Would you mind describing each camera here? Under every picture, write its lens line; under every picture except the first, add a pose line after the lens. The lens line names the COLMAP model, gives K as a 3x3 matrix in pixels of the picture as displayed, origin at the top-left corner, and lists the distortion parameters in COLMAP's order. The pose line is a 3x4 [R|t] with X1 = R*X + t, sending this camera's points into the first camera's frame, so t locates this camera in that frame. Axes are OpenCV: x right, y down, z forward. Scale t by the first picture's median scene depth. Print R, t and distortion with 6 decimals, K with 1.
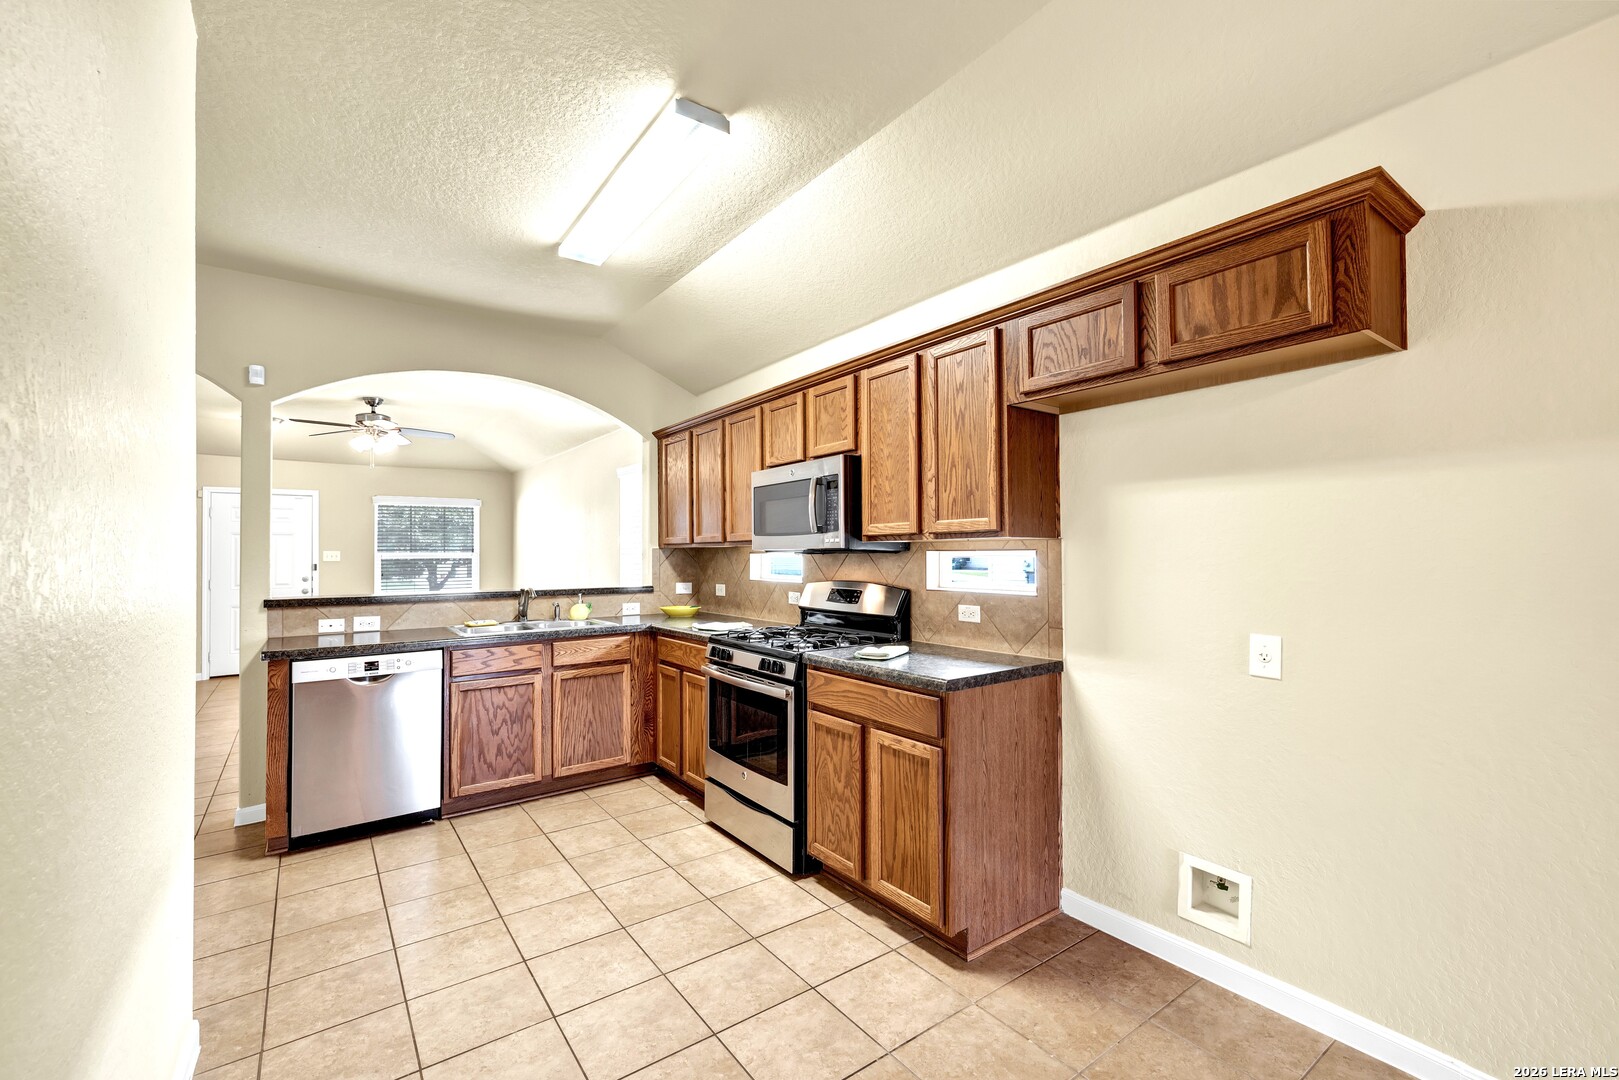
lens RADIAL K [[674.0, 0, 768.6], [0, 674.0, 548.4], [0, 0, 1]] dist [0.008905, 0.000095]
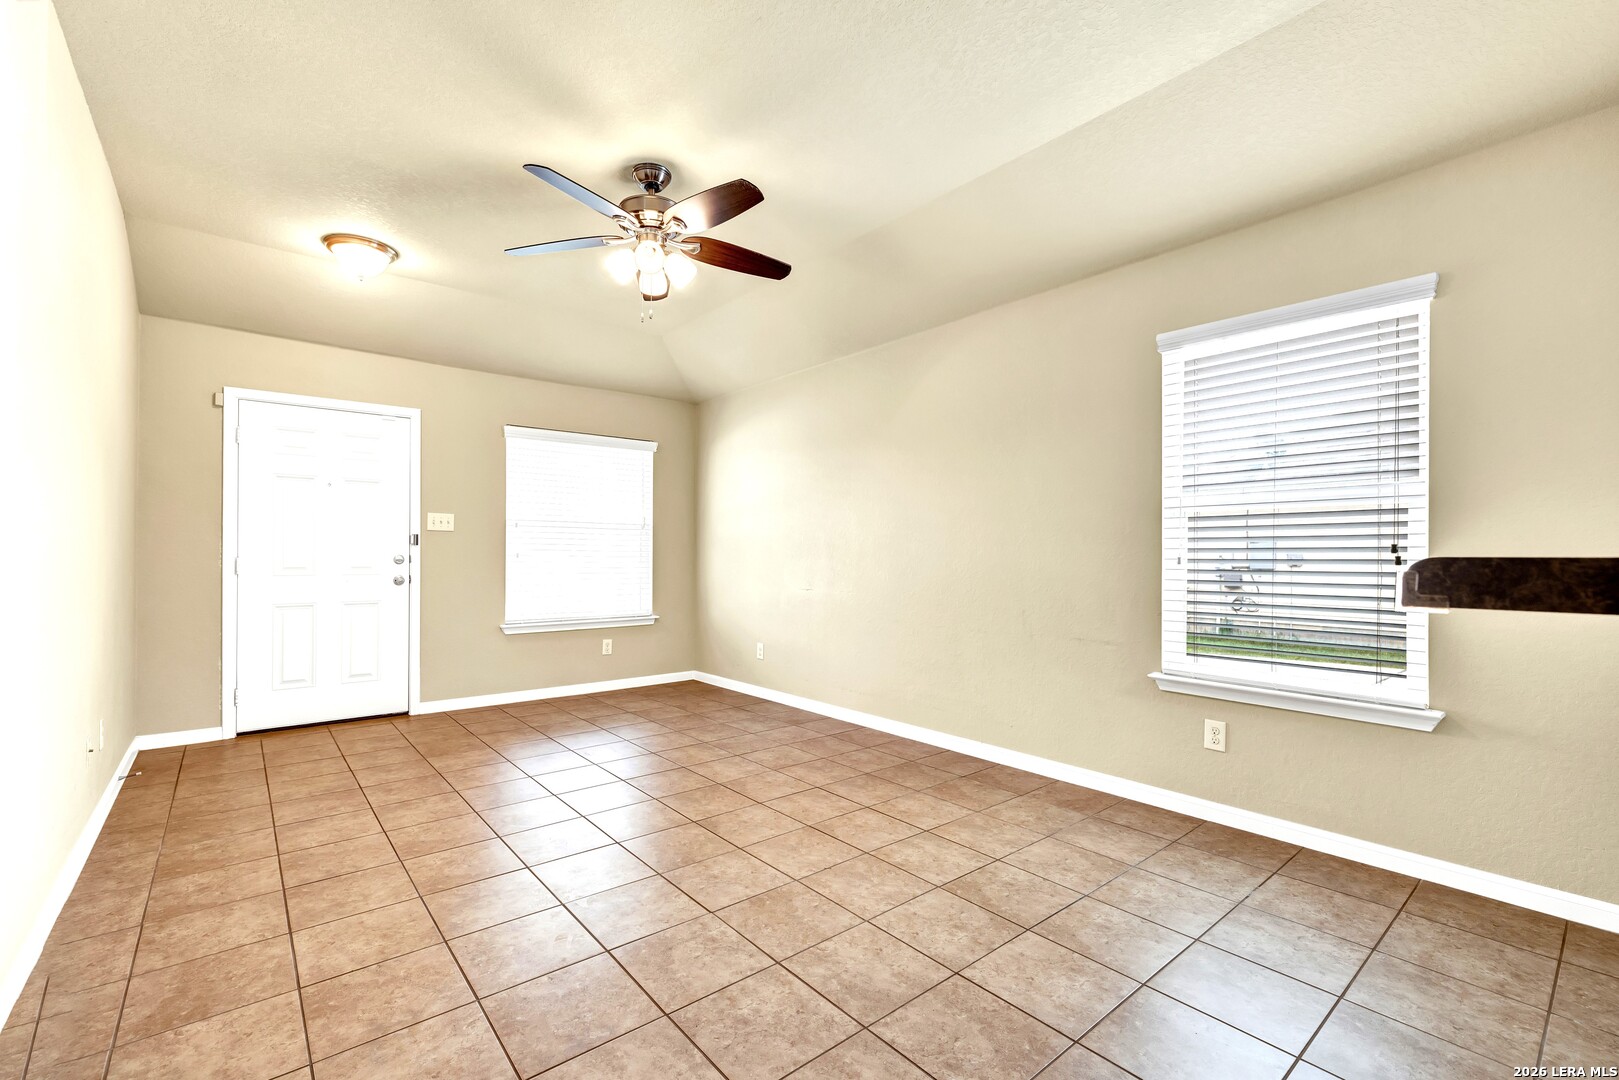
lens RADIAL K [[684.0, 0, 788.9], [0, 684.0, 548.2], [0, 0, 1]] dist [-0.000582, -0.000127]
pose [[0.996944, 0.012803, 0.077069, -0.948199], [-0.012604, 0.999916, -0.003062, 0.078490], [-0.077102, 0.002081, 0.997021, 0.929929]]
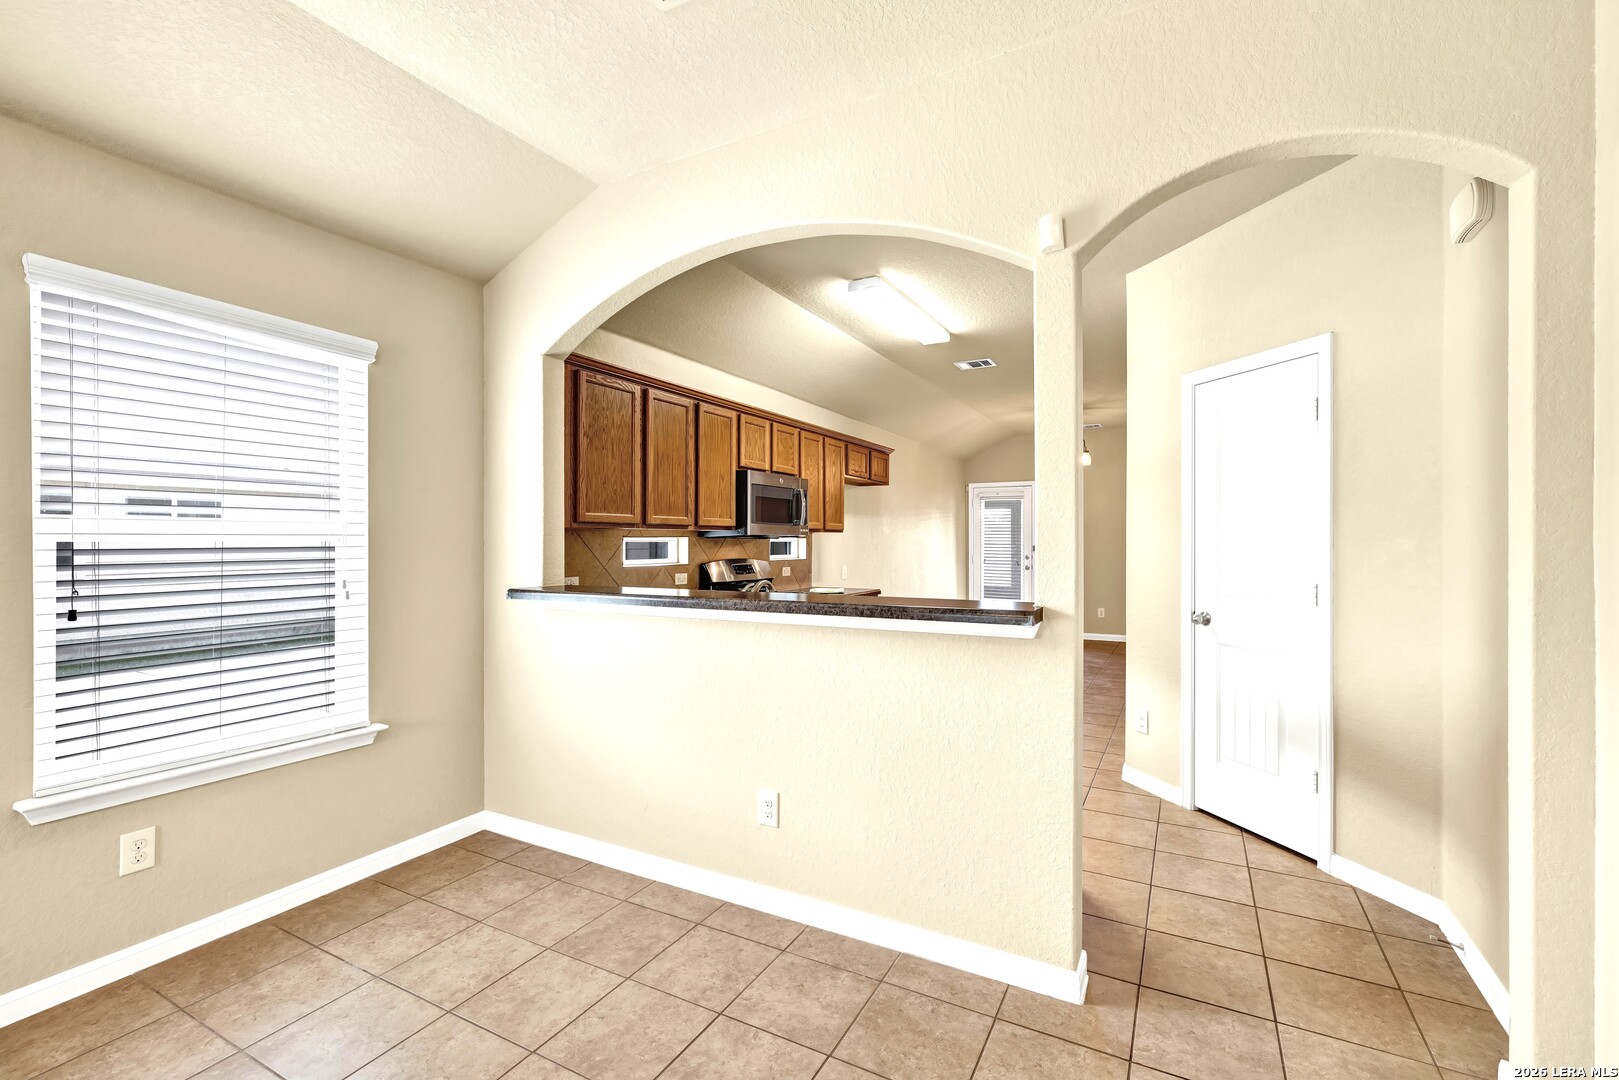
lens RADIAL K [[700.5, 0, 827.6], [0, 700.5, 540.7], [0, 0, 1]] dist [0.009260, 0.000200]
pose [[-0.466701, 0.008728, 0.884372, -1.208644], [-0.001962, 0.999939, -0.010905, 0.027463], [-0.884413, -0.006824, -0.466655, 1.478781]]
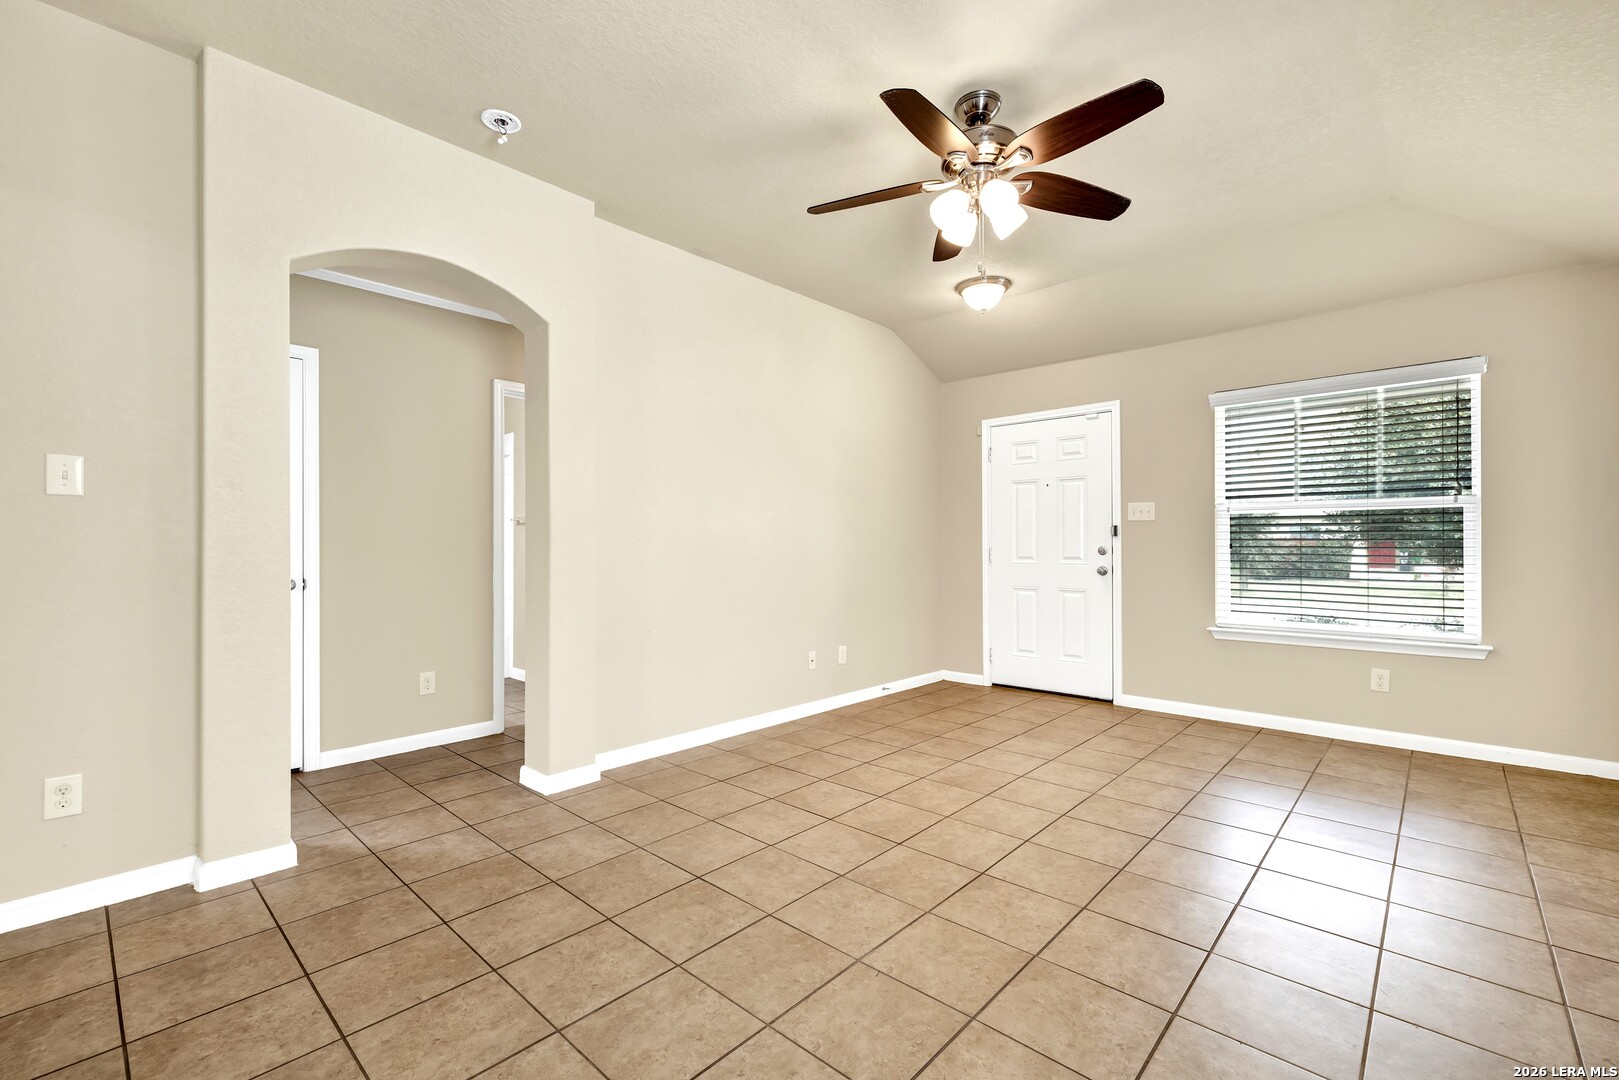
lens RADIAL K [[684.2, 0, 813.3], [0, 684.2, 540.8], [0, 0, 1]] dist [0.005508, 0.000469]
pose [[0.234977, -0.000507, -0.972001, -0.369256], [0.010024, 0.999948, 0.001902, 0.078184], [0.971949, -0.010190, 0.234970, 1.454950]]
